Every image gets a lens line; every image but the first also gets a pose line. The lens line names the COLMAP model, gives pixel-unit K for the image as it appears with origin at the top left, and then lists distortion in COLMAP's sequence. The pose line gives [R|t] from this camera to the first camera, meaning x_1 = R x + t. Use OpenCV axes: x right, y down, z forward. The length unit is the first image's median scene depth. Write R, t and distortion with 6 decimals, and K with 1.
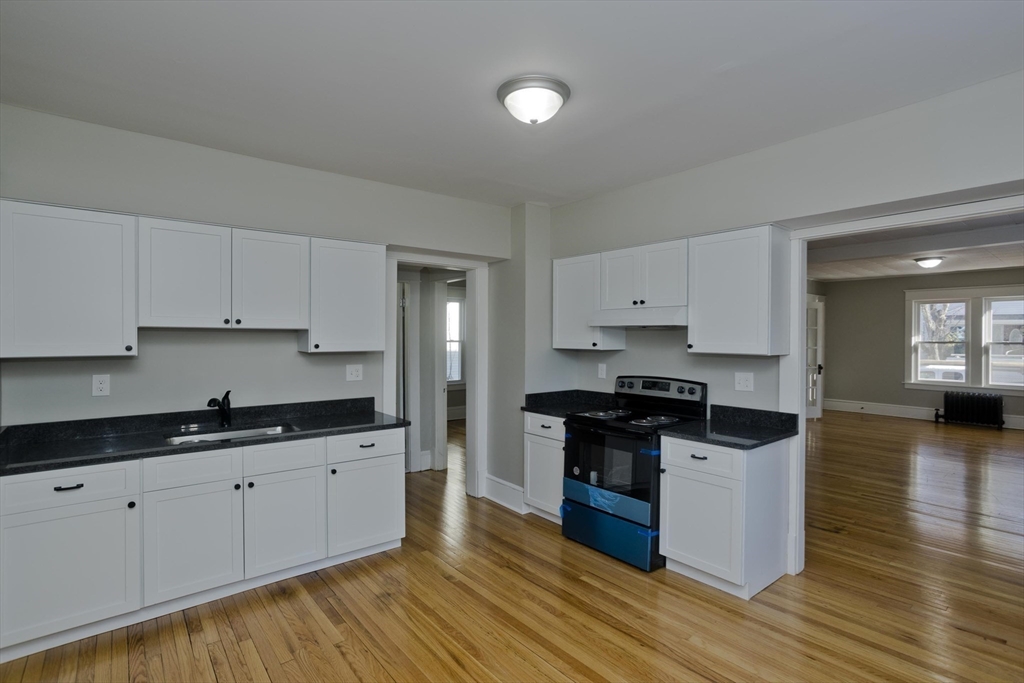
lens RADIAL K [[515.6, 0, 492.3], [0, 515.6, 345.5], [0, 0, 1]] dist [-0.014780, 0.002557]
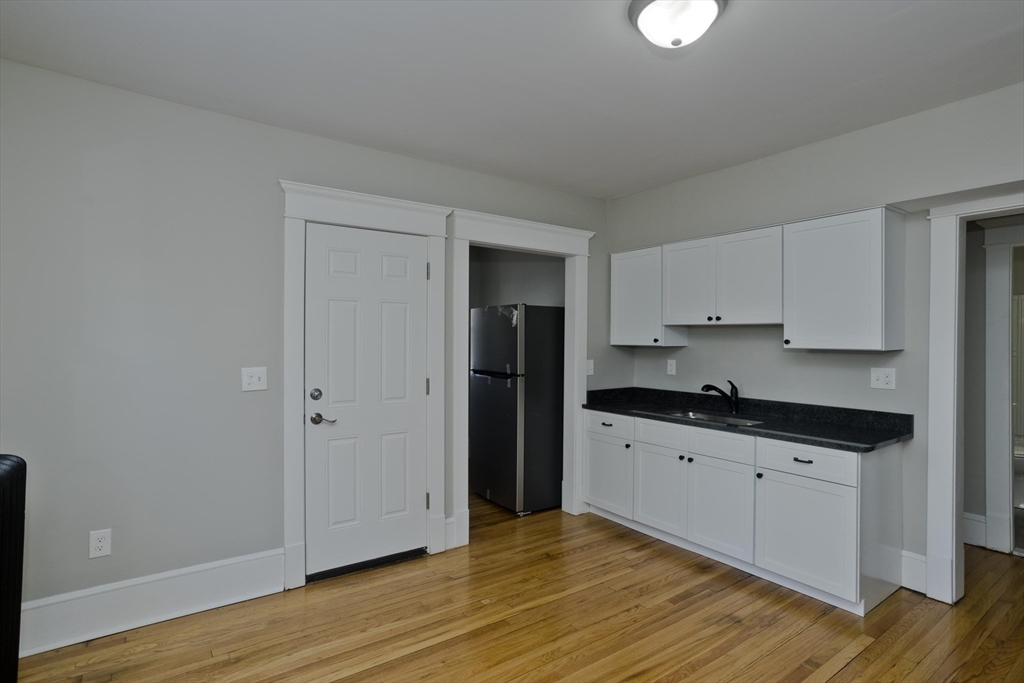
lens RADIAL K [[515.6, 0, 516.7], [0, 515.6, 339.7], [0, 0, 1]] dist [-0.014780, 0.002557]
pose [[-0.049833, 0.007271, -0.998731, 0.676630], [-0.018436, 0.999796, 0.008199, -0.001390], [0.998587, 0.018821, -0.049689, 0.636151]]
